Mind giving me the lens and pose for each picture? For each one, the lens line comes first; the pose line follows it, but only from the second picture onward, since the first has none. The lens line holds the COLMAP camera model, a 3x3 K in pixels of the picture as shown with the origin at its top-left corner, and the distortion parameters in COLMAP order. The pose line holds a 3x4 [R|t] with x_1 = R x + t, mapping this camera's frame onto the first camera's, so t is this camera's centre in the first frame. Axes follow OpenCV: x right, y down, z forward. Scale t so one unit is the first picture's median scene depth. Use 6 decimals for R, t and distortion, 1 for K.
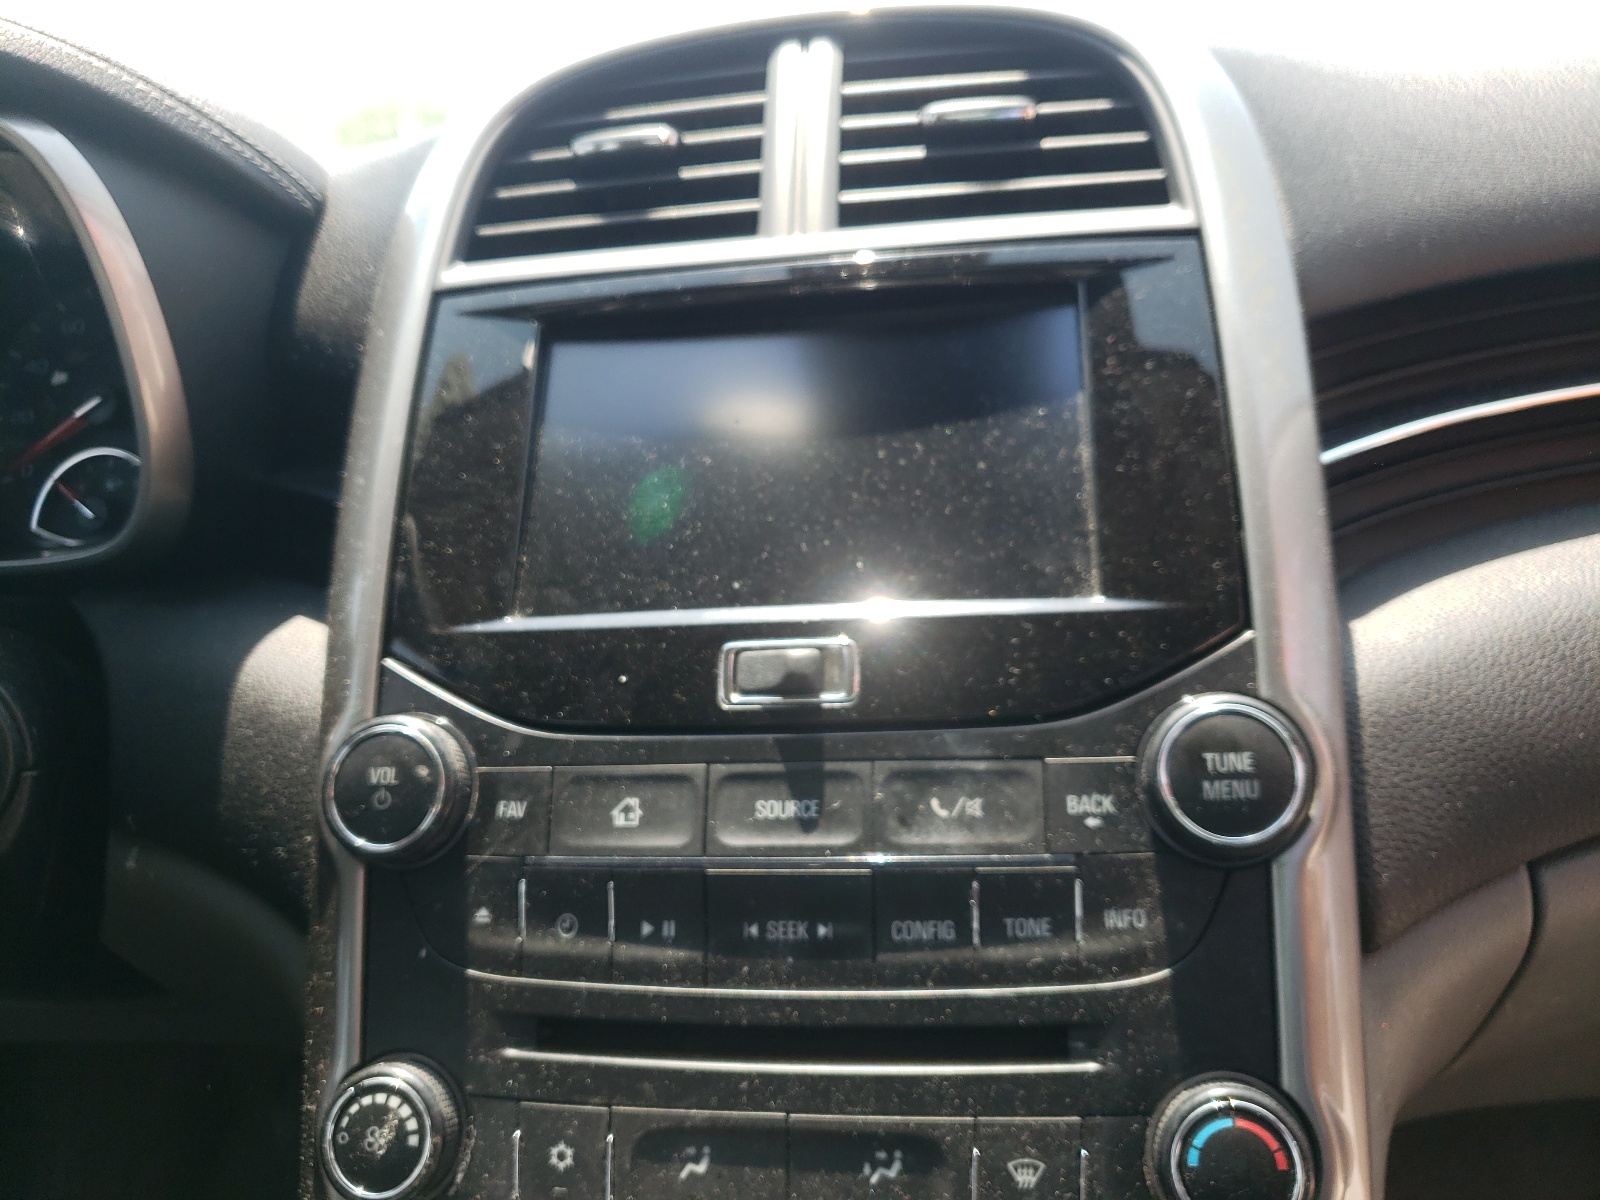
lens RADIAL K [[1220.3, 0, 800.0], [0, 1220.3, 600.0], [0, 0, 1]] dist [0.001501, 0.000092]
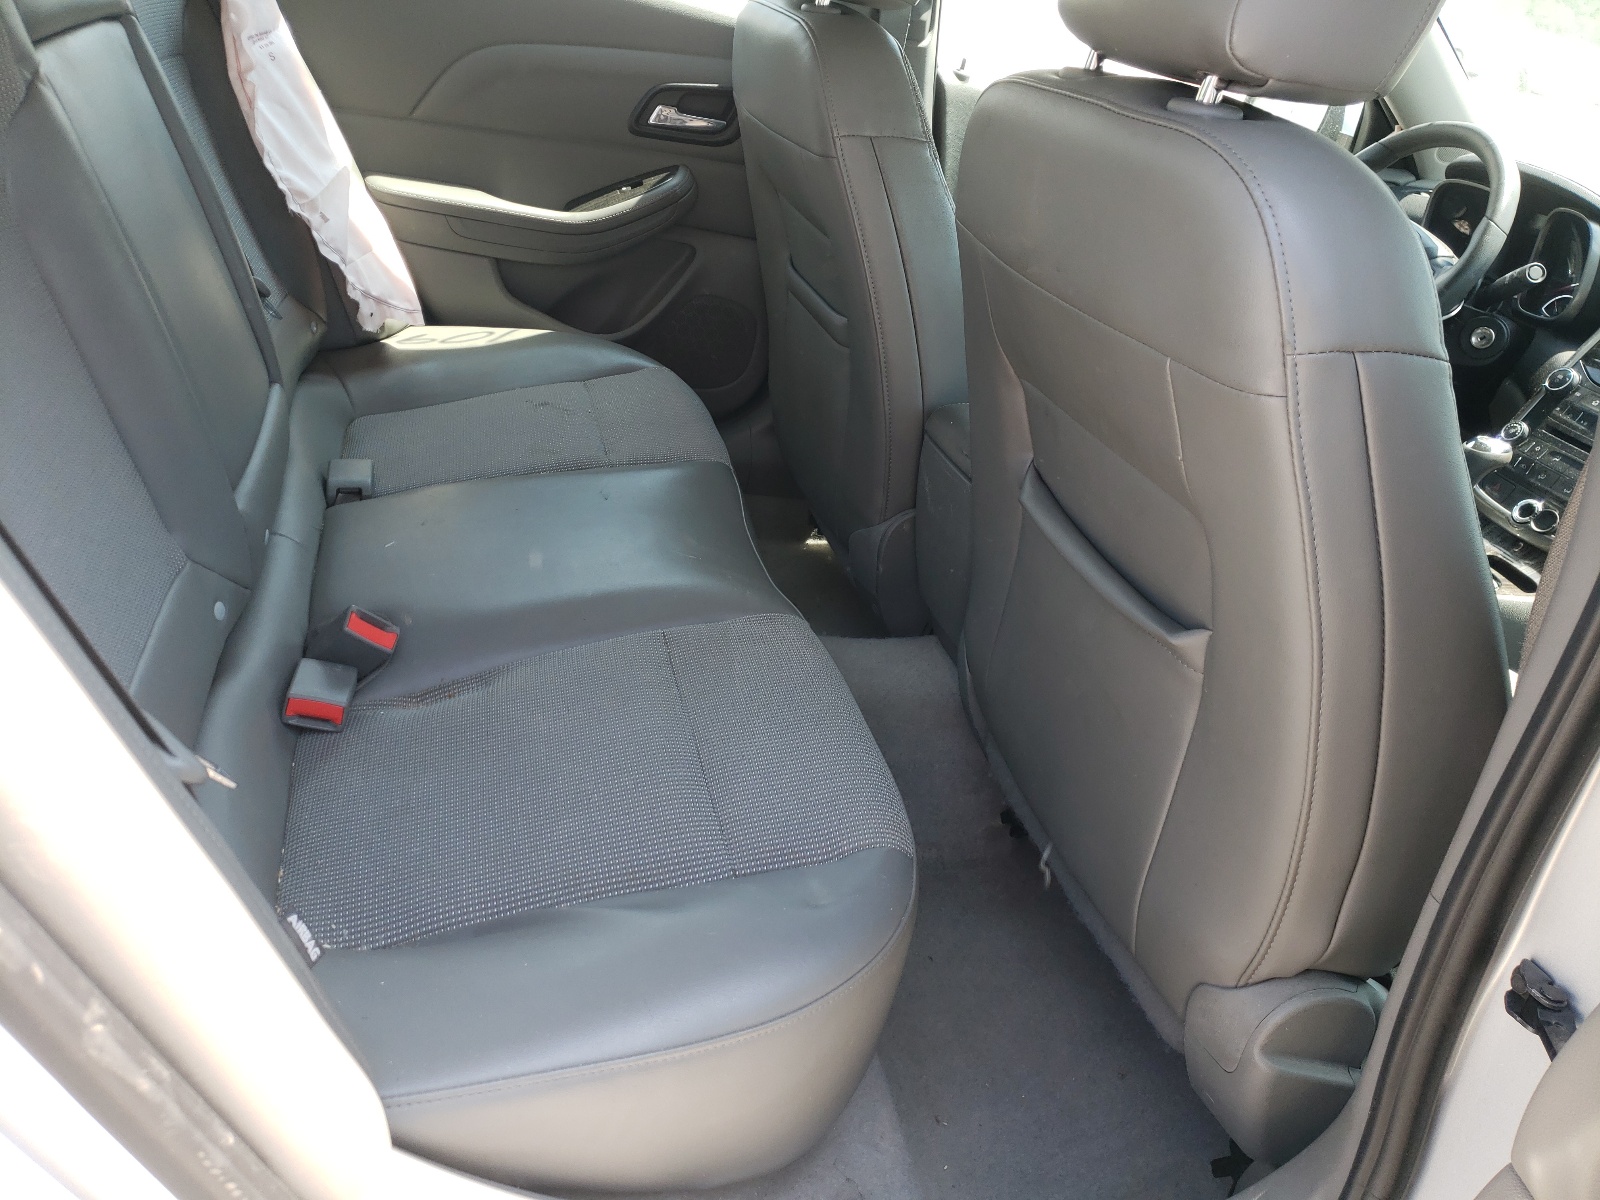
lens RADIAL K [[1220.3, 0, 800.0], [0, 1220.3, 600.0], [0, 0, 1]] dist [0.001501, 0.000092]
pose [[0.344822, 0.531631, -0.773606, 2.929908], [-0.403460, 0.828081, 0.389232, 0.214961], [0.847536, 0.177903, 0.500033, -3.947890]]
